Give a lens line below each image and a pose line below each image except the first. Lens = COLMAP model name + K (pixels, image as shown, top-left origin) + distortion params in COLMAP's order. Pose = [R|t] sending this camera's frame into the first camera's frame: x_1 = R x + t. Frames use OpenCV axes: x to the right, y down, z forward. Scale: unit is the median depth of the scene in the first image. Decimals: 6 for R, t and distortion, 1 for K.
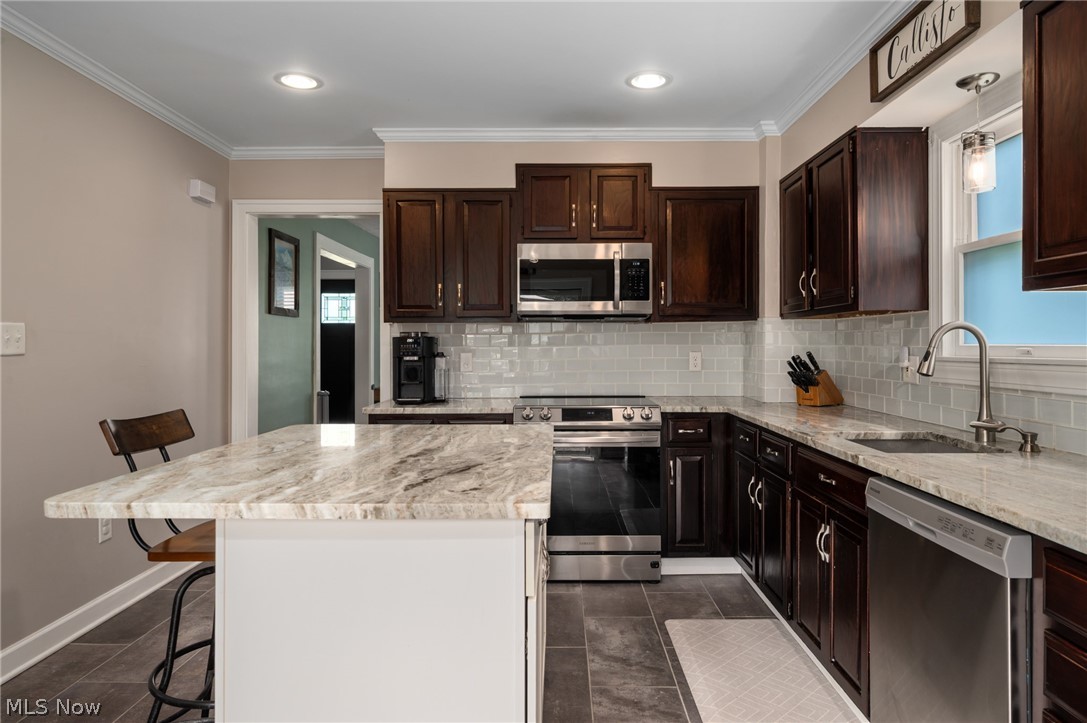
lens RADIAL K [[668.2, 0, 548.7], [0, 668.2, 342.7], [0, 0, 1]] dist [-0.001026, -0.000463]
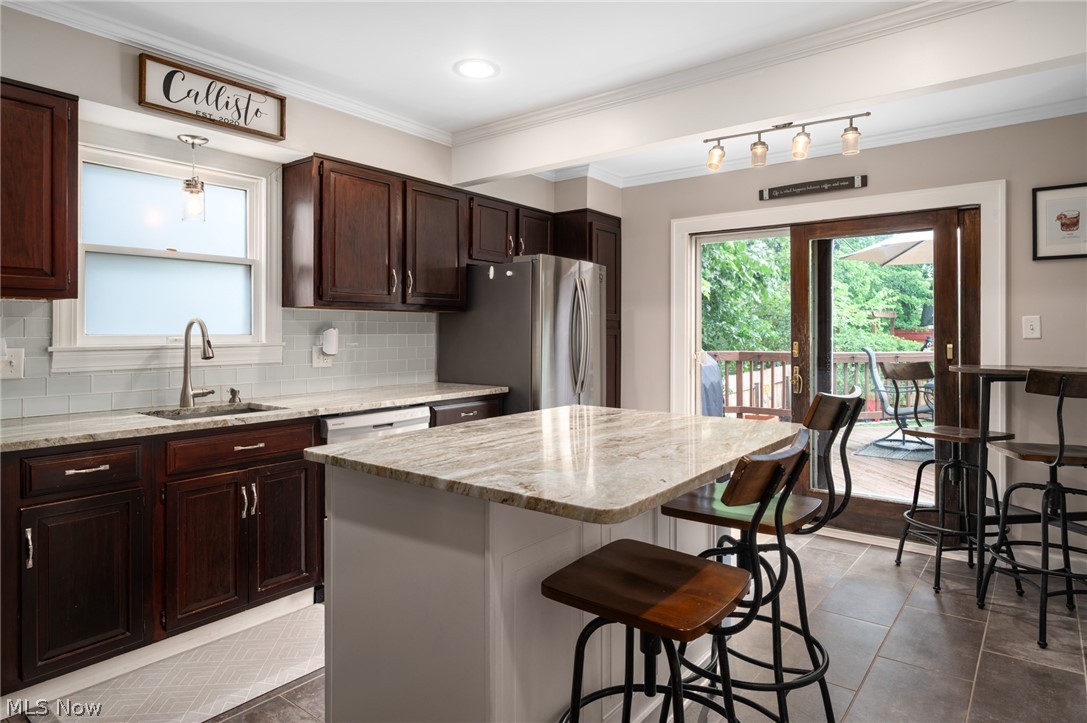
lens RADIAL K [[638.7, 0, 544.3], [0, 638.7, 329.7], [0, 0, 1]] dist [0.000120, 0.000174]
pose [[-0.792480, 0.002398, 0.609893, -0.546848], [-0.000686, 0.999988, -0.004823, -0.001176], [-0.609898, -0.004240, -0.792469, 1.229716]]
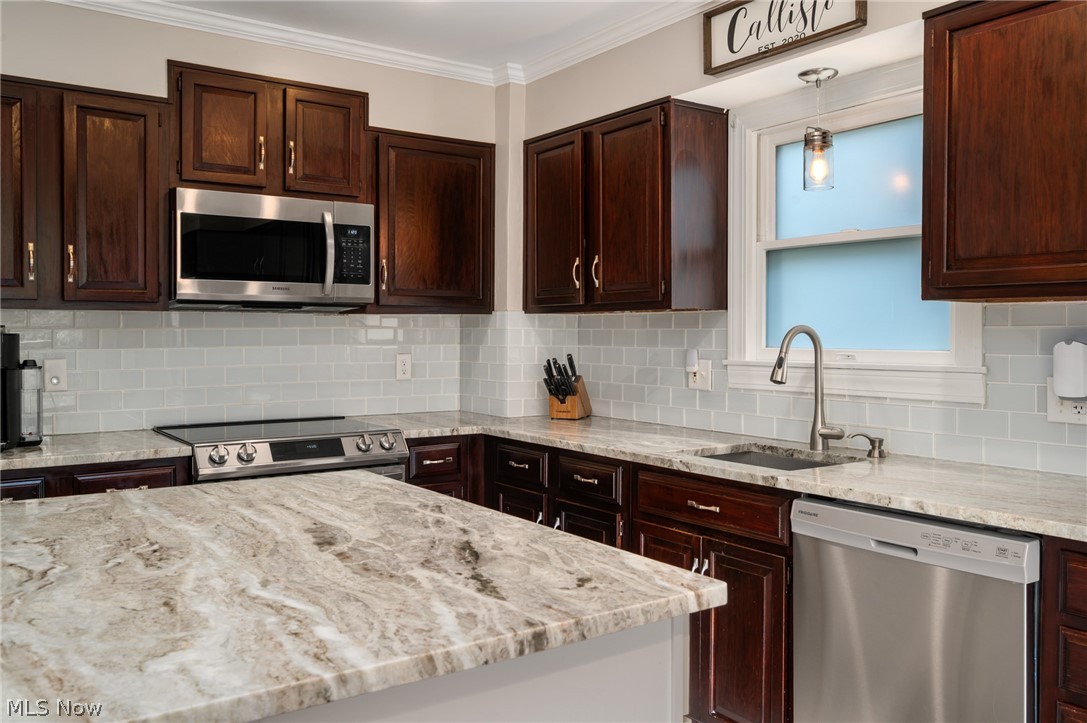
lens RADIAL K [[888.8, 0, 542.2], [0, 888.8, 343.8], [0, 0, 1]] dist [-0.003486, -0.000533]
pose [[0.814717, -0.003667, 0.579847, -0.325762], [-0.004535, 0.999909, 0.012695, -0.015542], [-0.579841, -0.012973, 0.814626, 0.143531]]
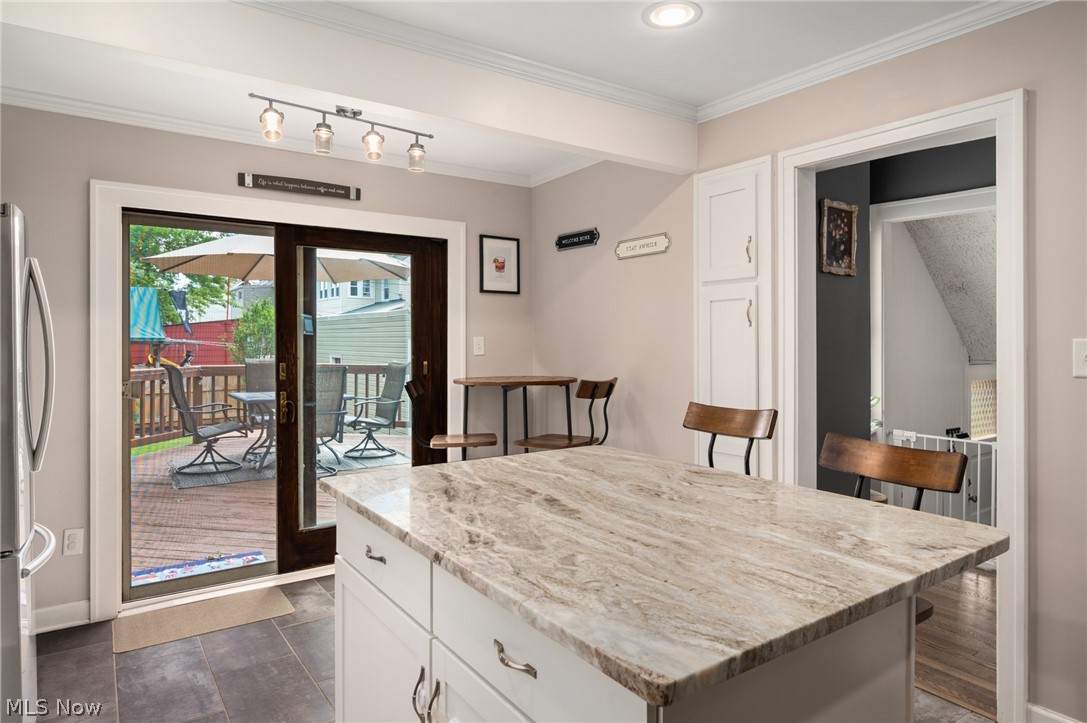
lens RADIAL K [[650.0, 0, 543.4], [0, 650.0, 339.3], [0, 0, 1]] dist [0.000368, 0.000056]
pose [[-0.813562, -0.000864, -0.581477, 0.176113], [0.001198, 0.999994, -0.003161, -0.021964], [0.581477, -0.003268, -0.813556, 1.048968]]
